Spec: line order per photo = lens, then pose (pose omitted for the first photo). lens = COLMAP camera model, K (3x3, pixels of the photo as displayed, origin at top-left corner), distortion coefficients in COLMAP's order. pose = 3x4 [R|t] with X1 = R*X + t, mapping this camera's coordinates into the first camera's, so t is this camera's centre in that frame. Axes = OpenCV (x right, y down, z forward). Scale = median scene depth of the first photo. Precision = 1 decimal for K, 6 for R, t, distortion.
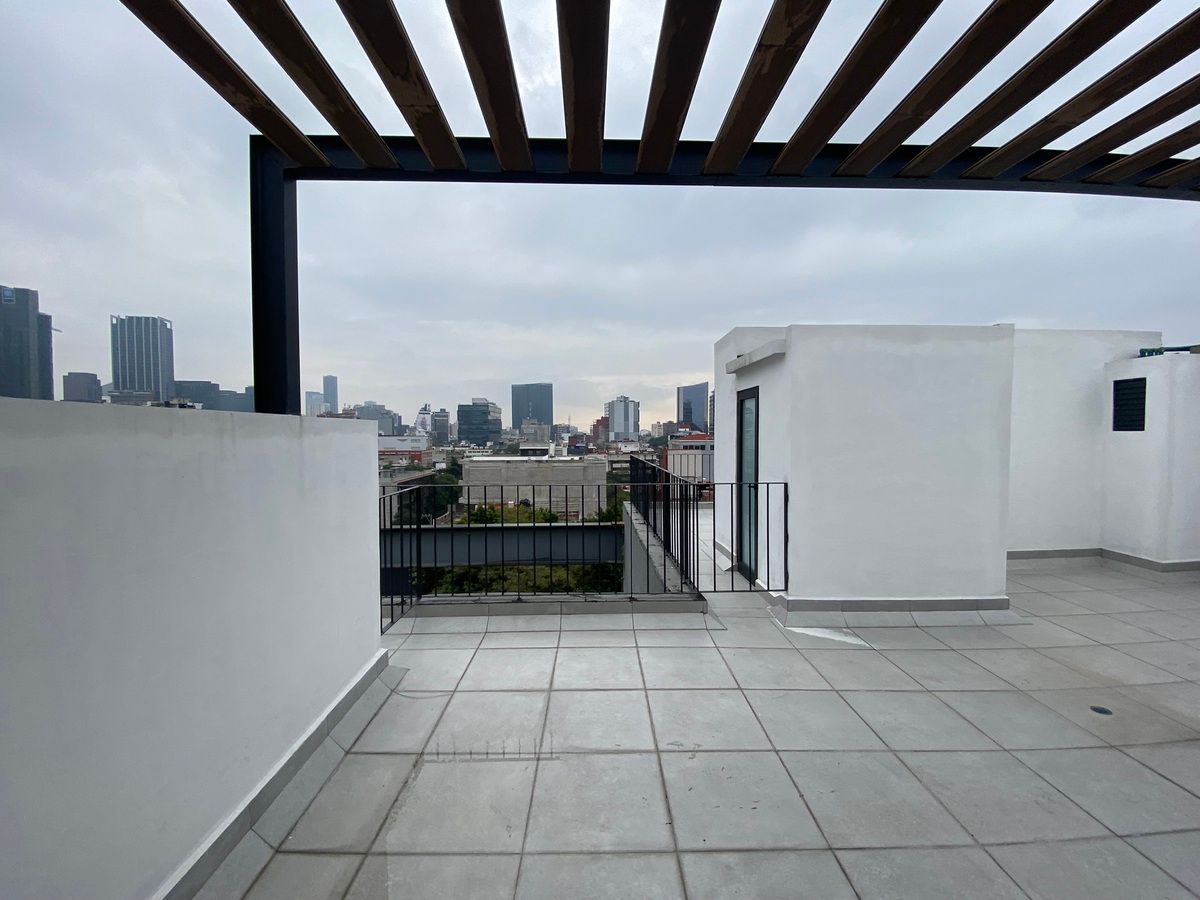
lens RADIAL K [[490.9, 0, 594.4], [0, 490.9, 449.8], [0, 0, 1]] dist [0.026181, -0.023596]
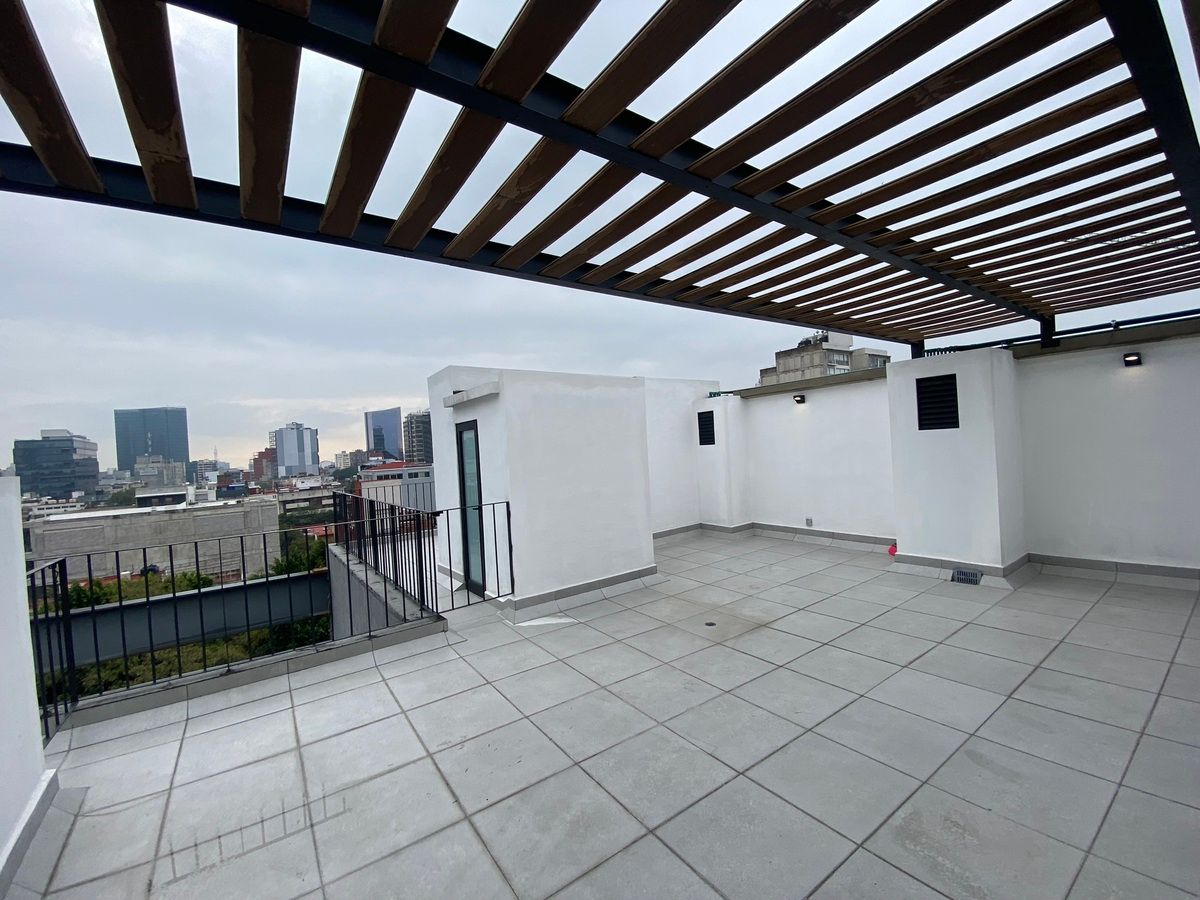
lens RADIAL K [[492.8, 0, 599.2], [0, 492.8, 448.7], [0, 0, 1]] dist [0.026591, -0.023926]
pose [[0.820222, -0.046139, 0.570182, -0.097928], [0.076213, 0.996670, -0.028984, -0.008430], [-0.566946, 0.067229, 0.821007, -0.104746]]
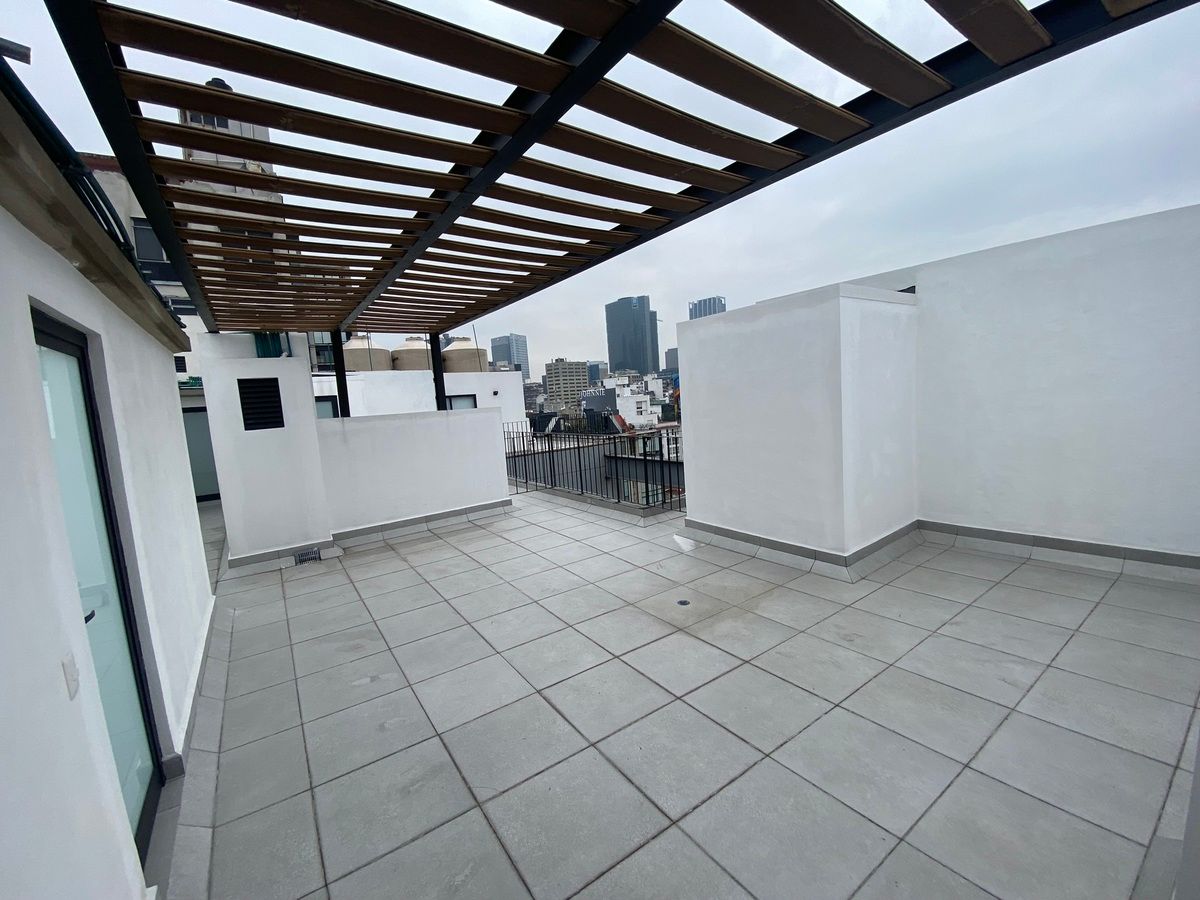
lens RADIAL K [[492.8, 0, 599.2], [0, 492.8, 448.7], [0, 0, 1]] dist [0.026591, -0.023926]
pose [[0.557128, 0.052397, -0.828772, 1.427363], [0.038443, 0.995310, 0.088769, -0.032224], [0.829536, -0.081317, 0.552501, 0.026232]]
